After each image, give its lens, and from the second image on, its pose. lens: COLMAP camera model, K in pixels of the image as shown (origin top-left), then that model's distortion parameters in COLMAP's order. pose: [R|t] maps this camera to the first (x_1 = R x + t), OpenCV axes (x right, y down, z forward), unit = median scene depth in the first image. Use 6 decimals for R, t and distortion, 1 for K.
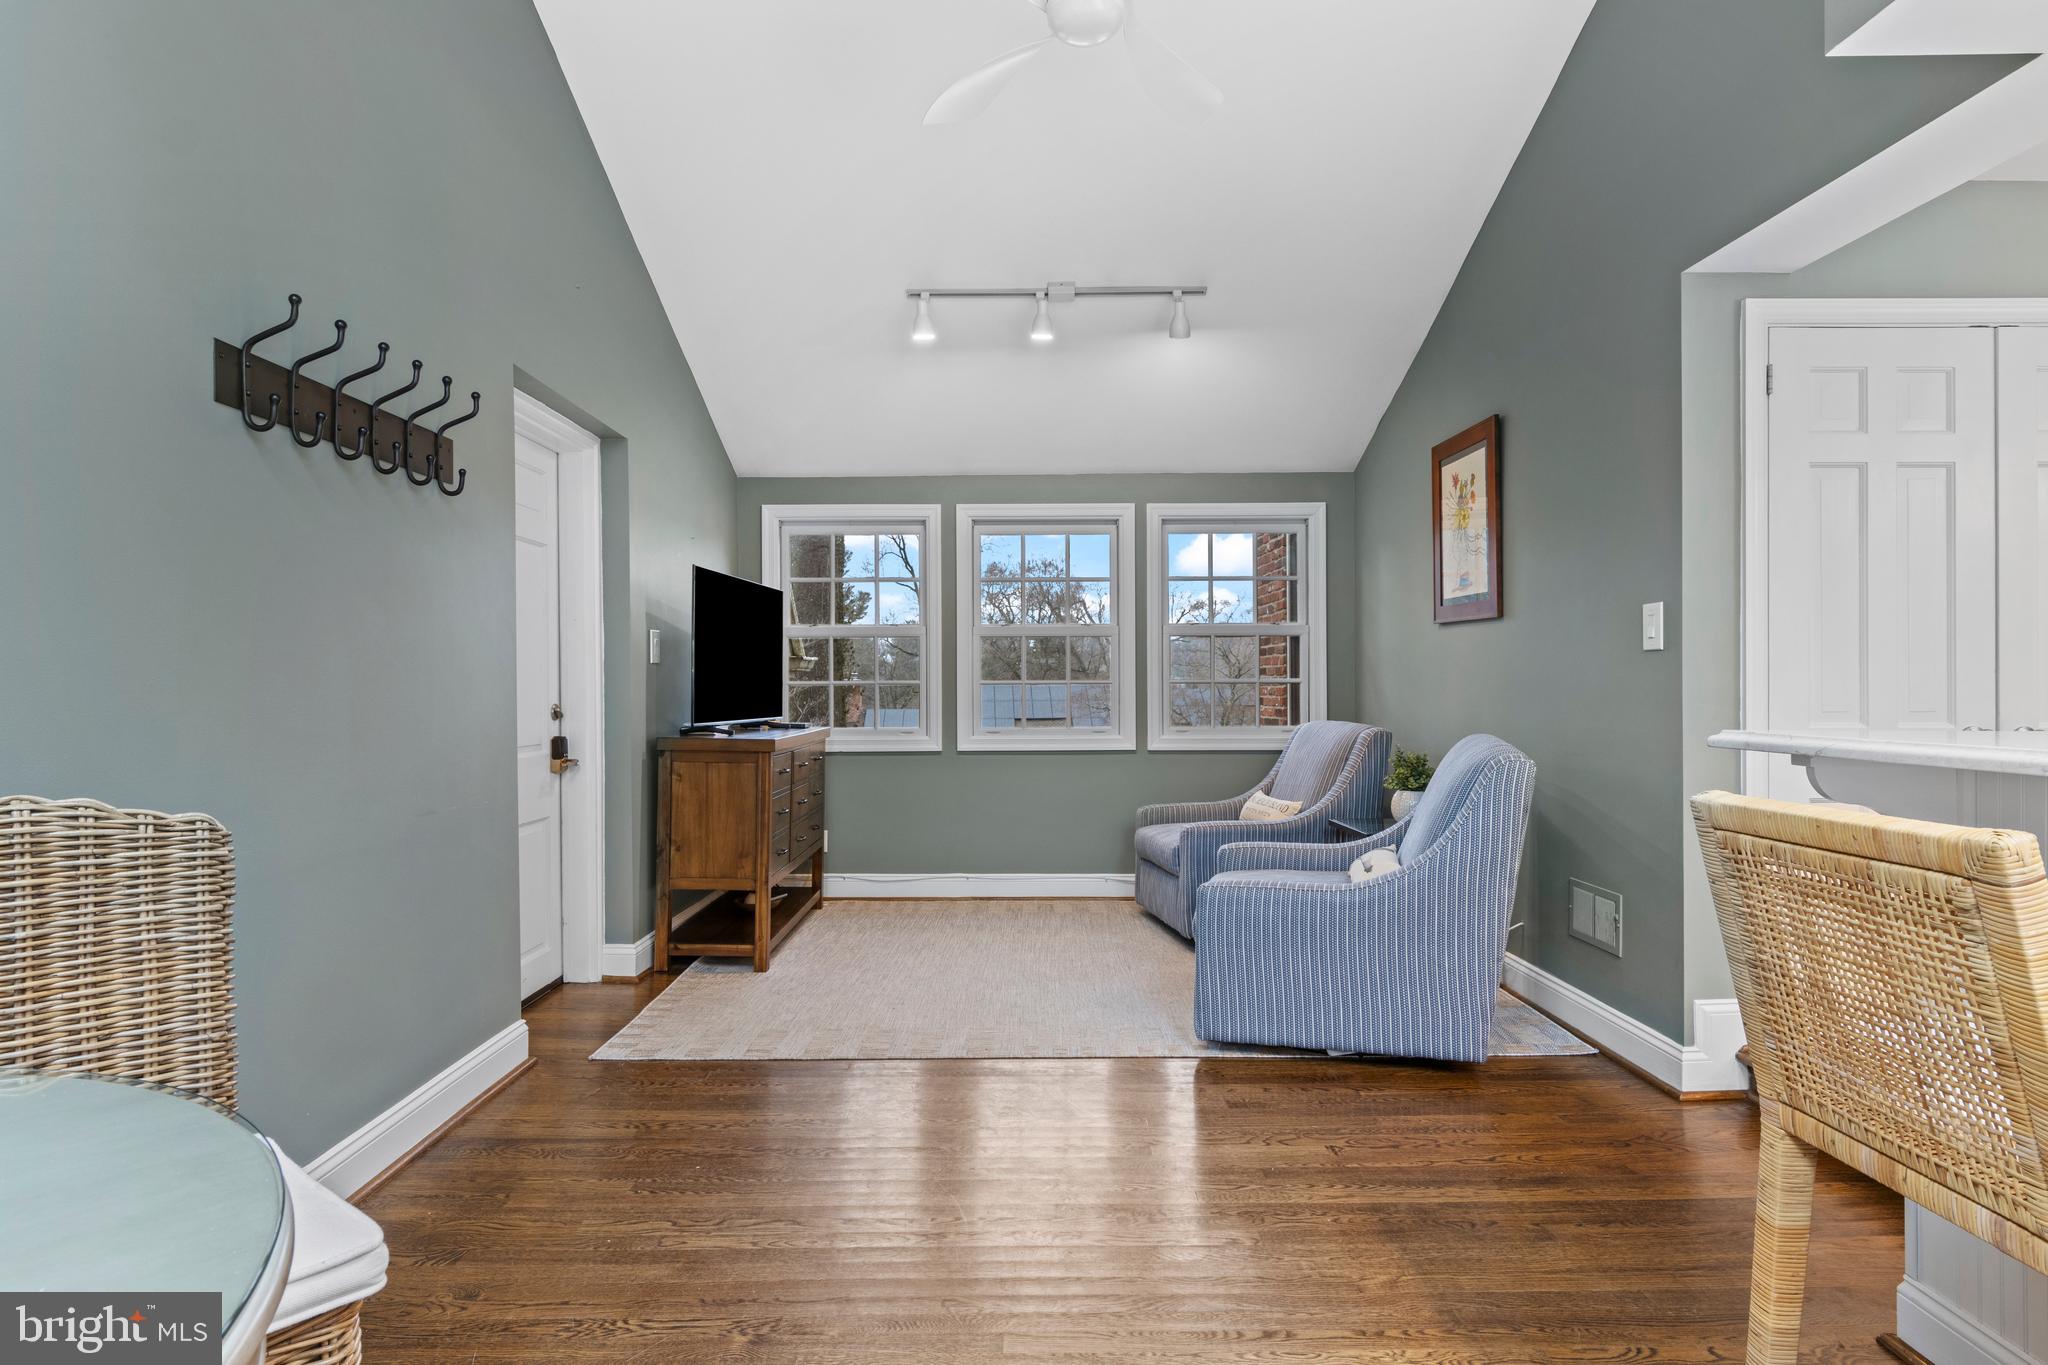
lens RADIAL K [[1056.7, 0, 1026.1], [0, 1056.7, 686.3], [0, 0, 1]] dist [0.007611, -0.003624]
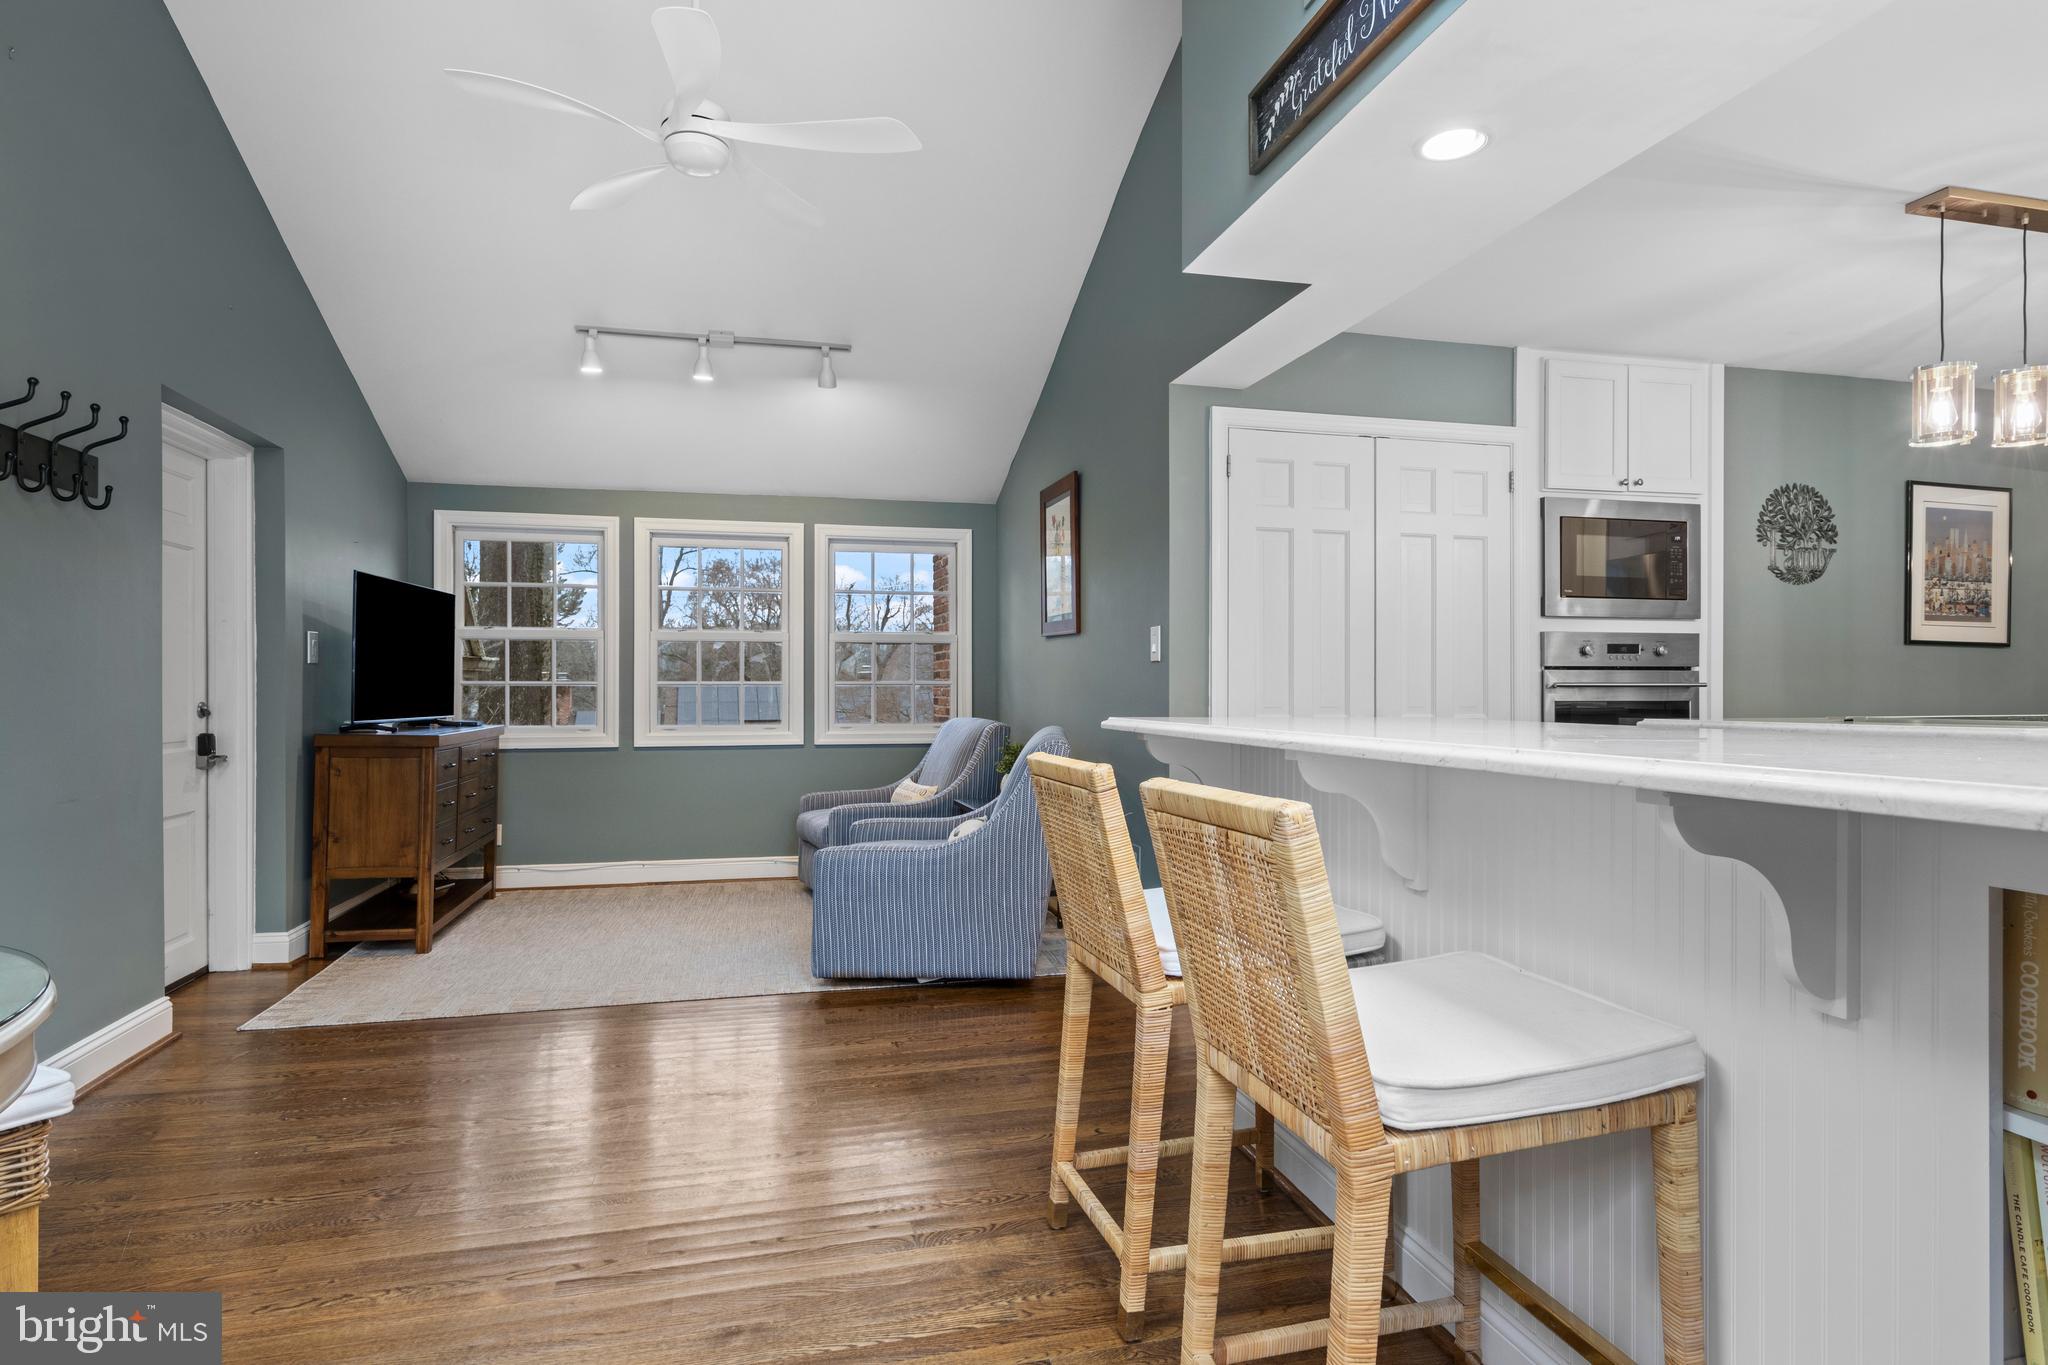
lens RADIAL K [[1056.7, 0, 1018.0], [0, 1056.7, 682.6], [0, 0, 1]] dist [0.007611, -0.003624]
pose [[0.970782, 0.004924, 0.239912, 0.079258], [-0.003627, 0.999976, -0.005846, 0.000834], [-0.239935, 0.004805, 0.970777, -0.194596]]
